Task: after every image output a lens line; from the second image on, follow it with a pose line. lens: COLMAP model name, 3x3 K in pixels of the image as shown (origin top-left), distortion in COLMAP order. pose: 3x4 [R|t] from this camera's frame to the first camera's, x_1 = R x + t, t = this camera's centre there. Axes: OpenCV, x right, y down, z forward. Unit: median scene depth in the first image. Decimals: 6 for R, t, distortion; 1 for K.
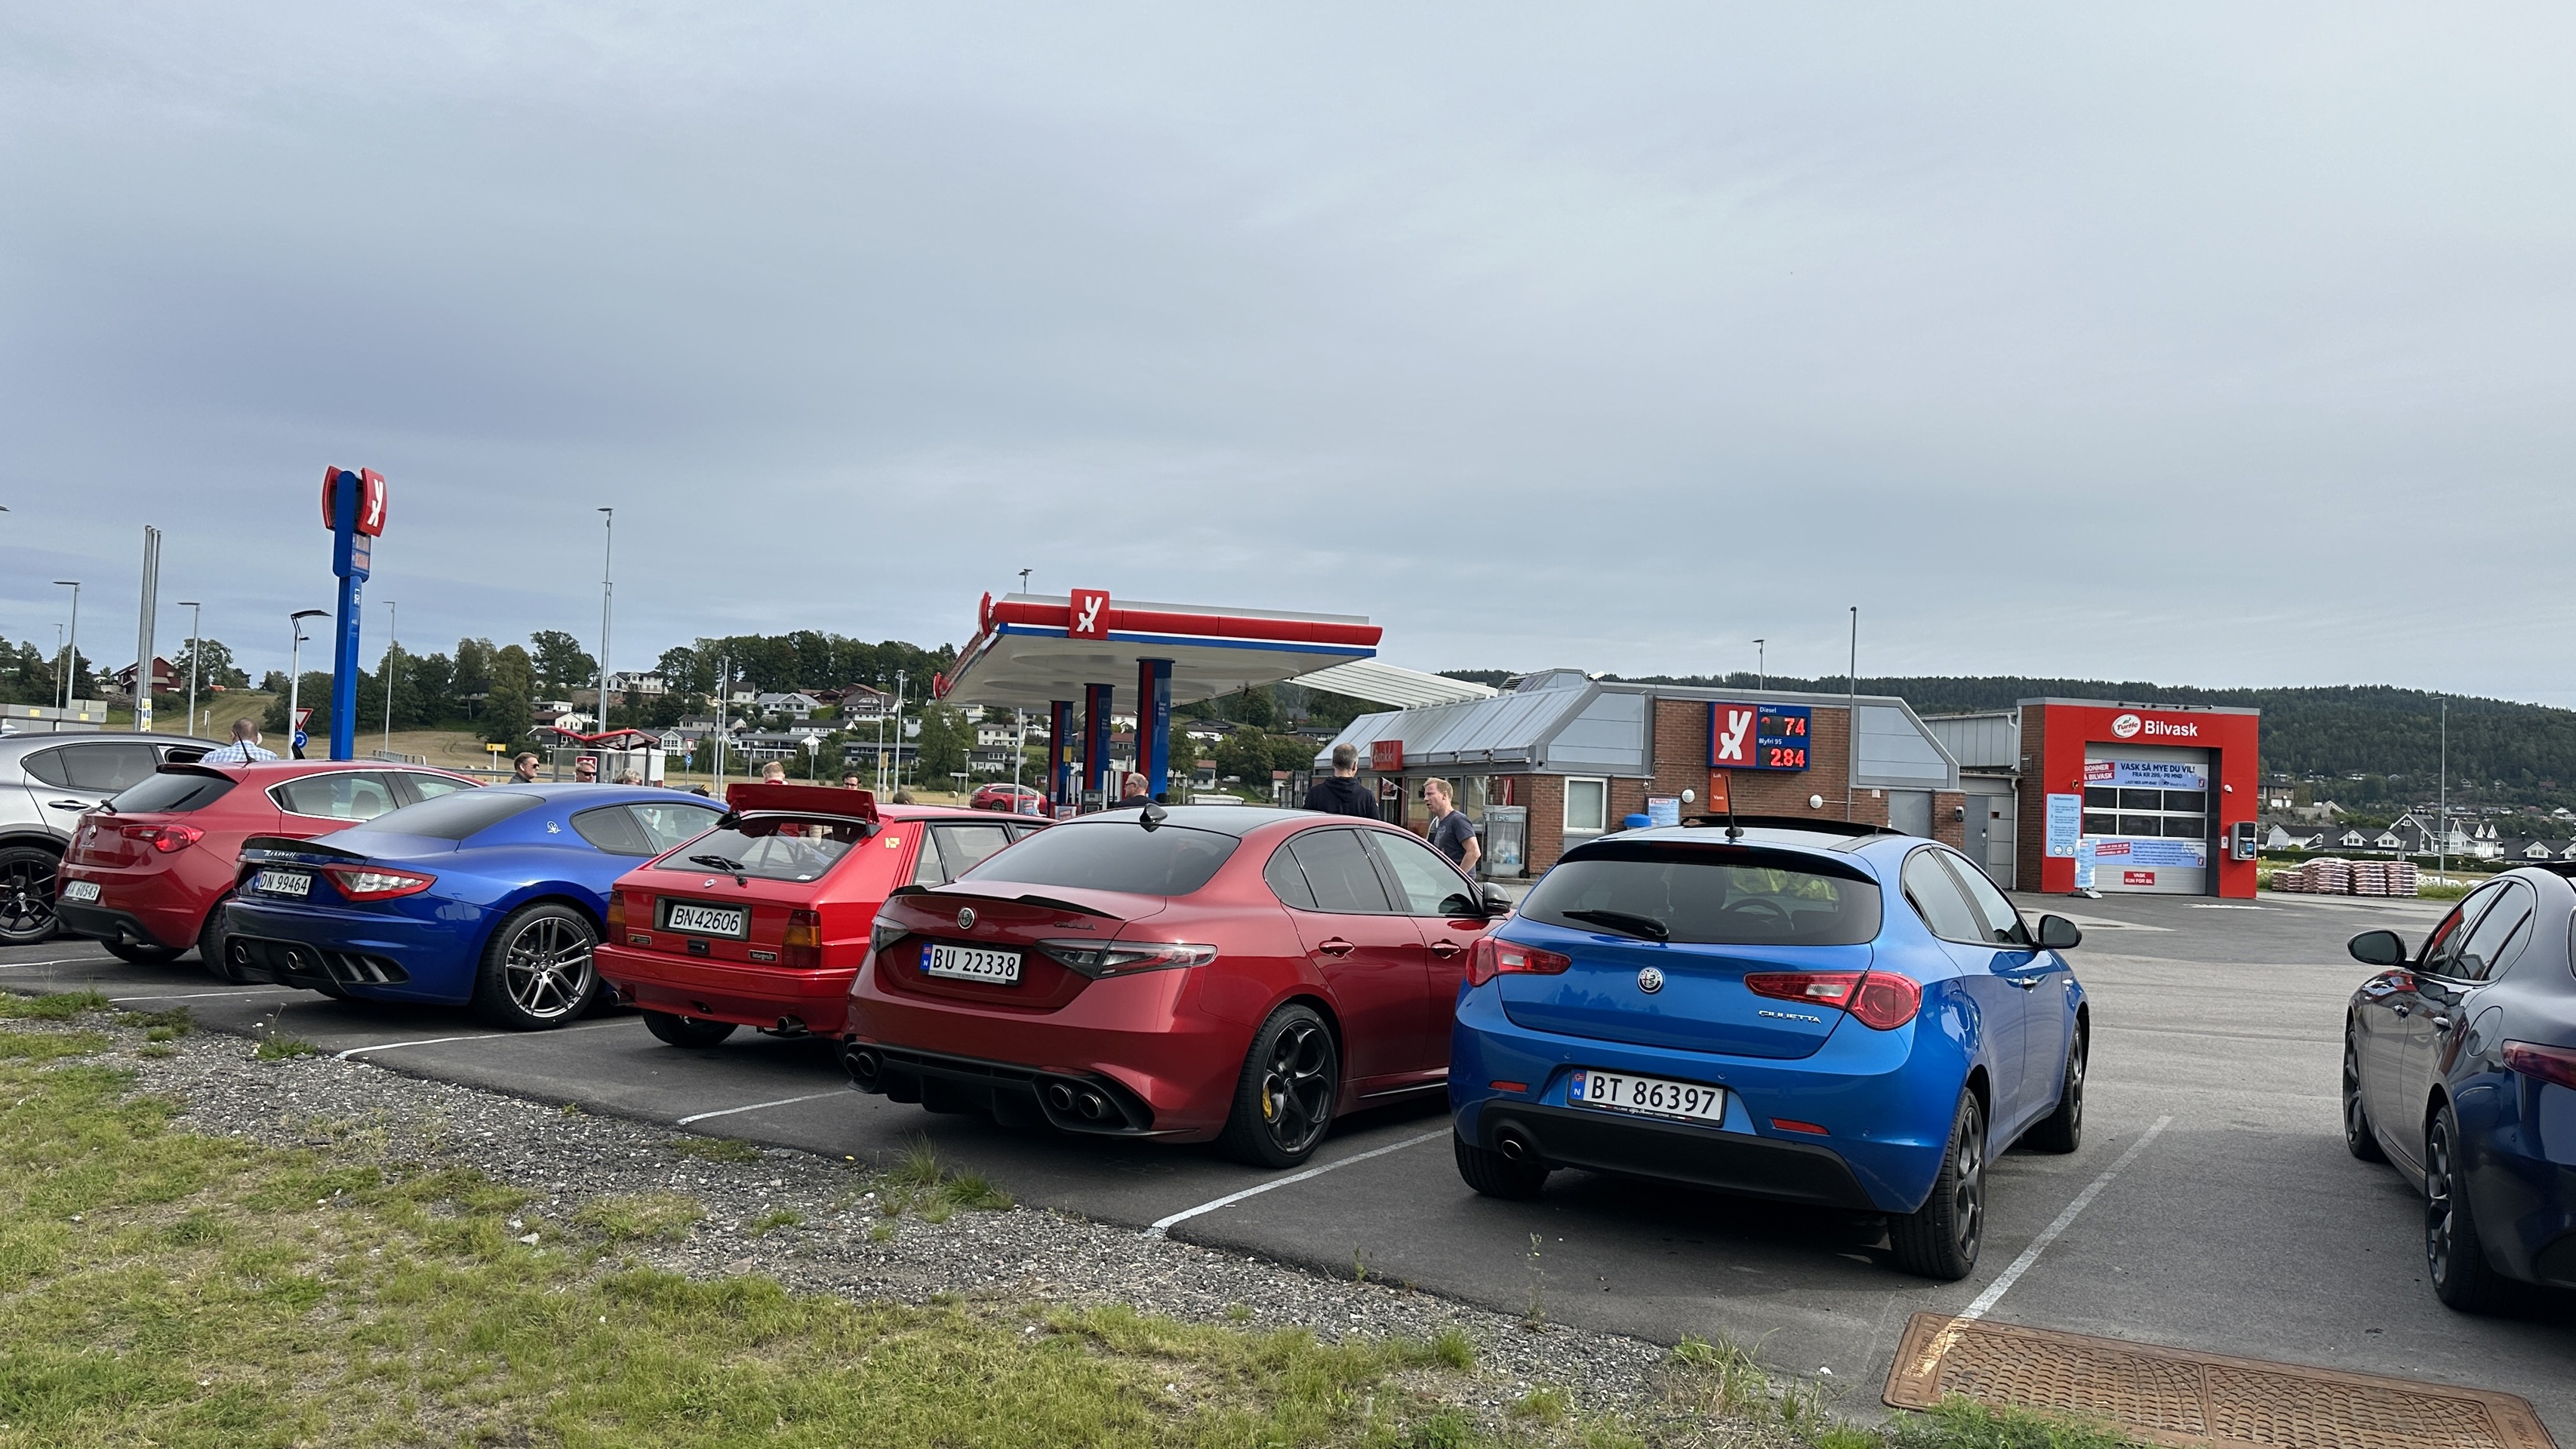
lens RADIAL K [[1787.0, 0, 1288.0], [0, 1787.0, 724.5], [0, 0, 1]] dist [0.099030, -0.135113]
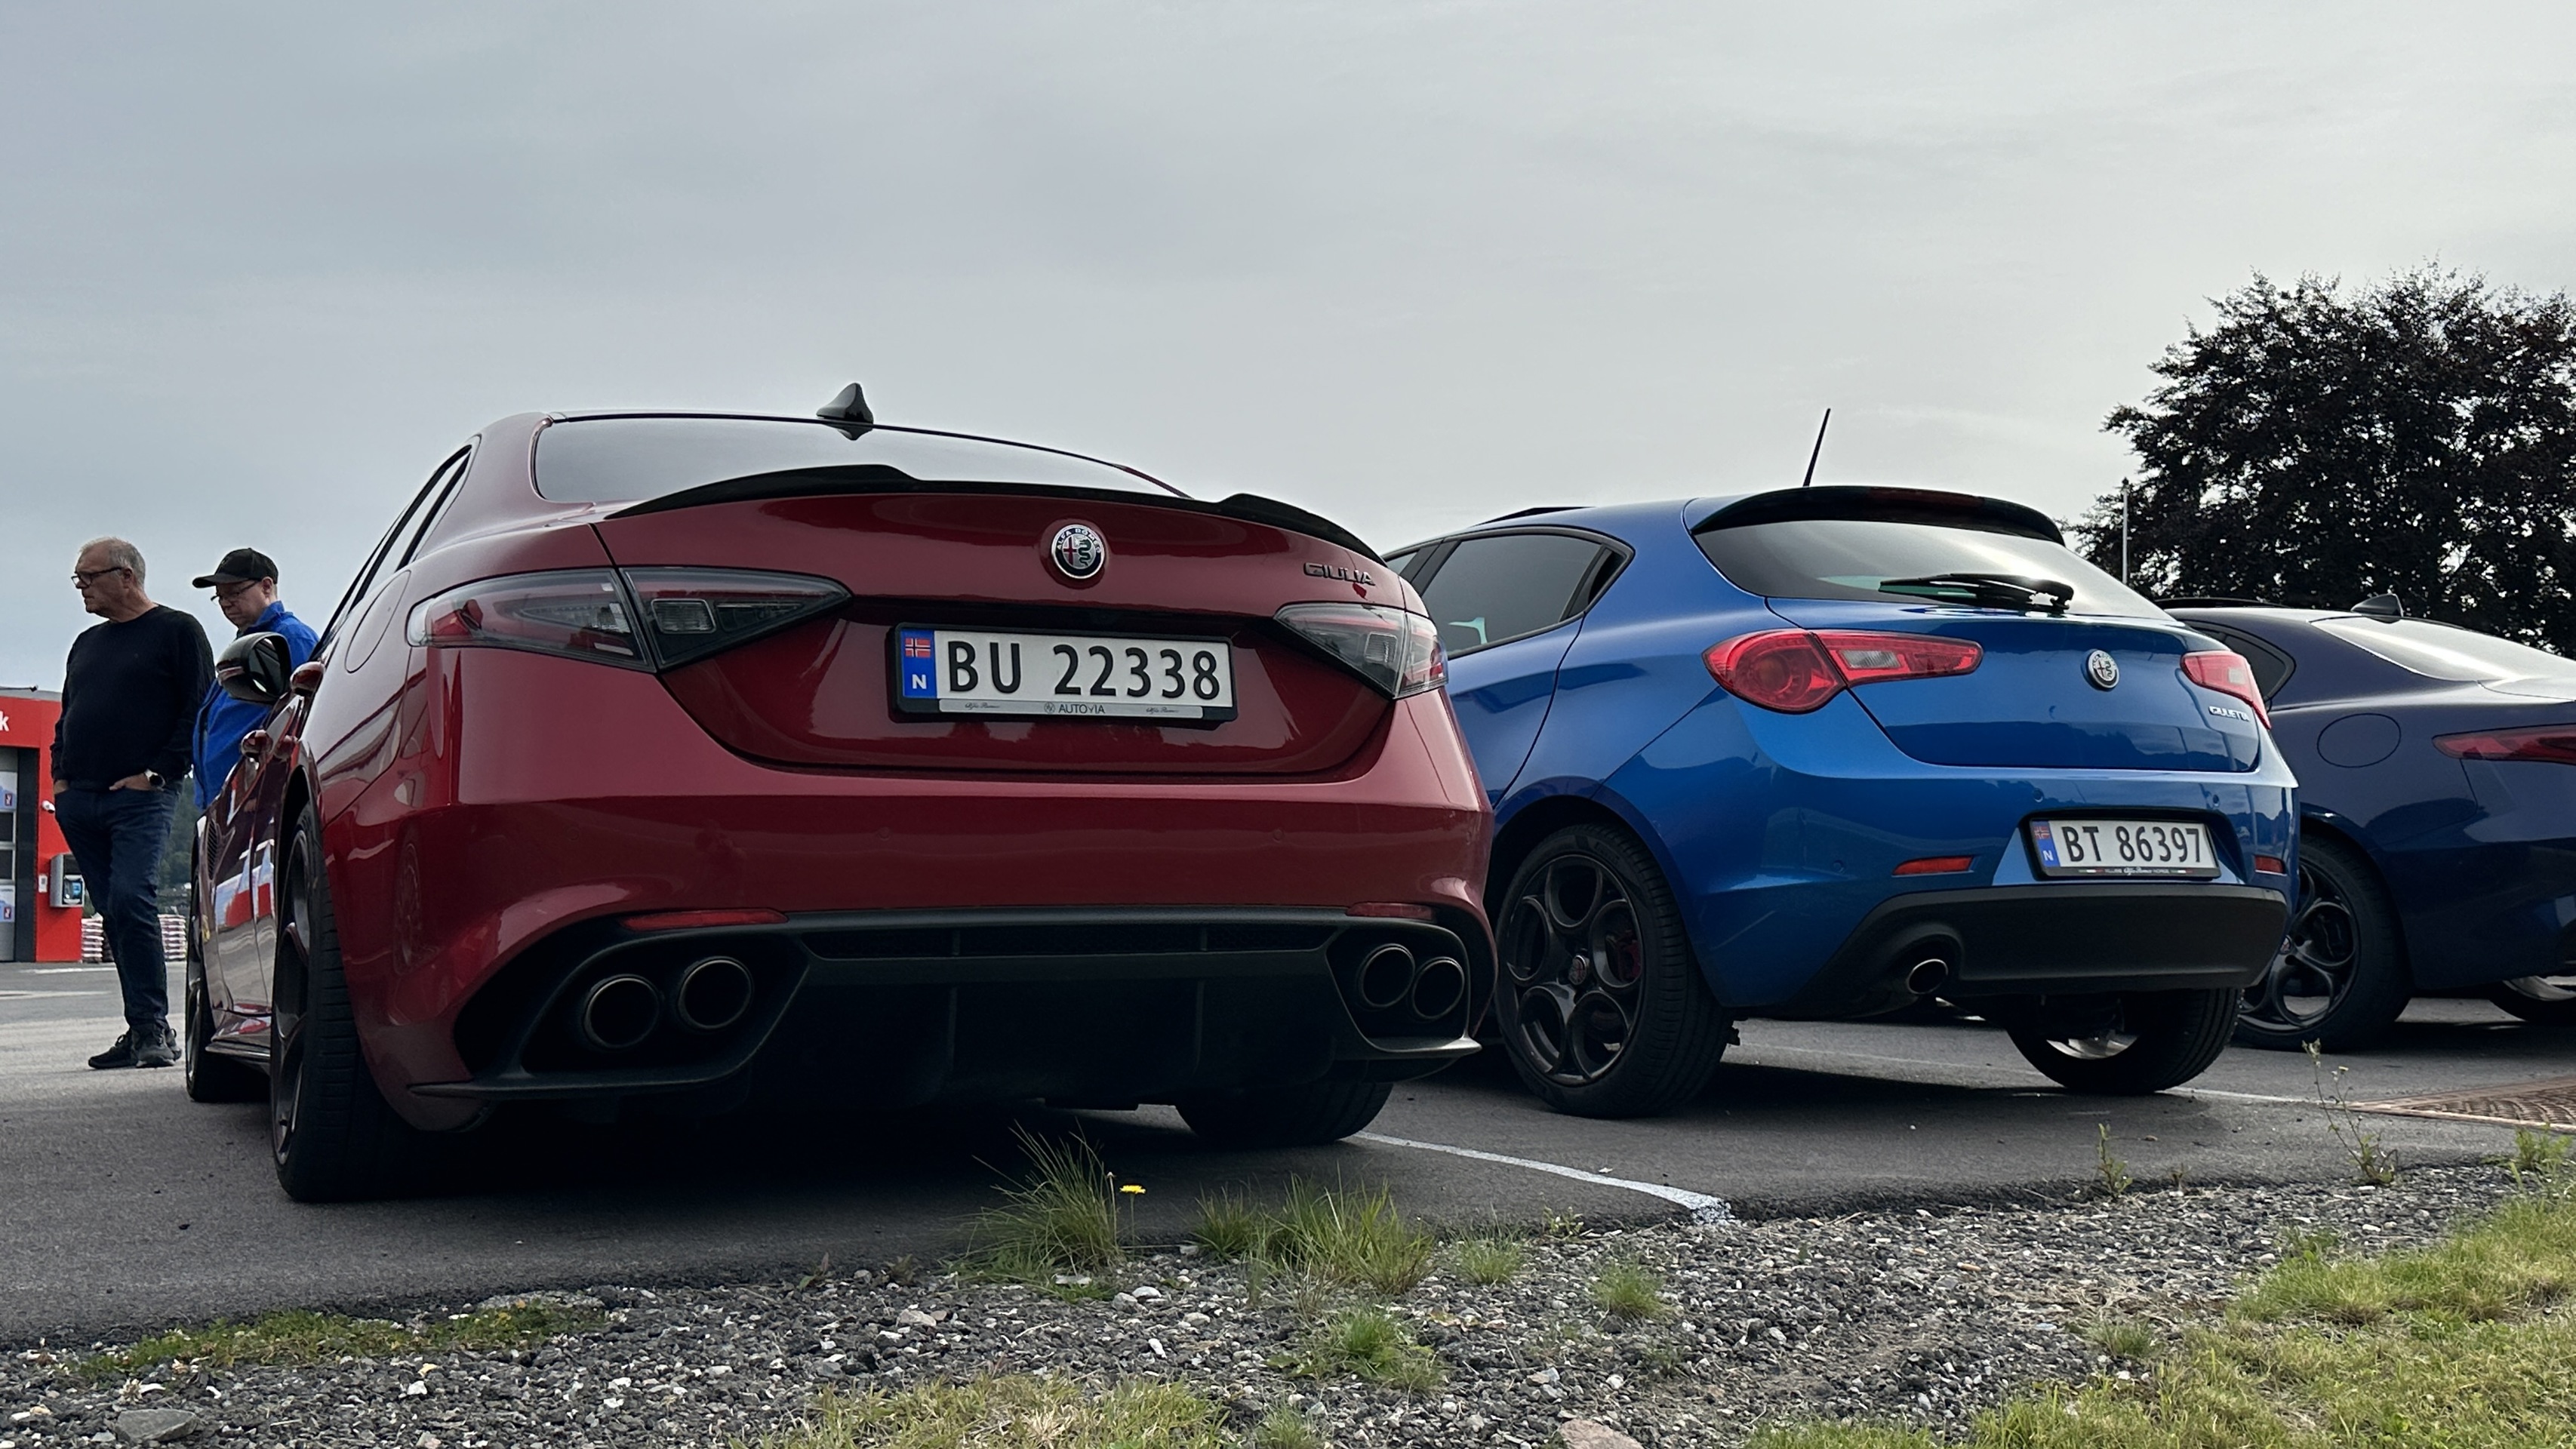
lens RADIAL K [[2439.0, 0, 1288.0], [0, 2439.0, 724.5], [0, 0, 1]] dist [0.057923, -0.002428]
pose [[0.465855, 0.020915, 0.884614, -0.106288], [0.001348, 0.999703, -0.024346, 0.027528], [-0.884860, 0.012534, 0.465688, 0.128689]]
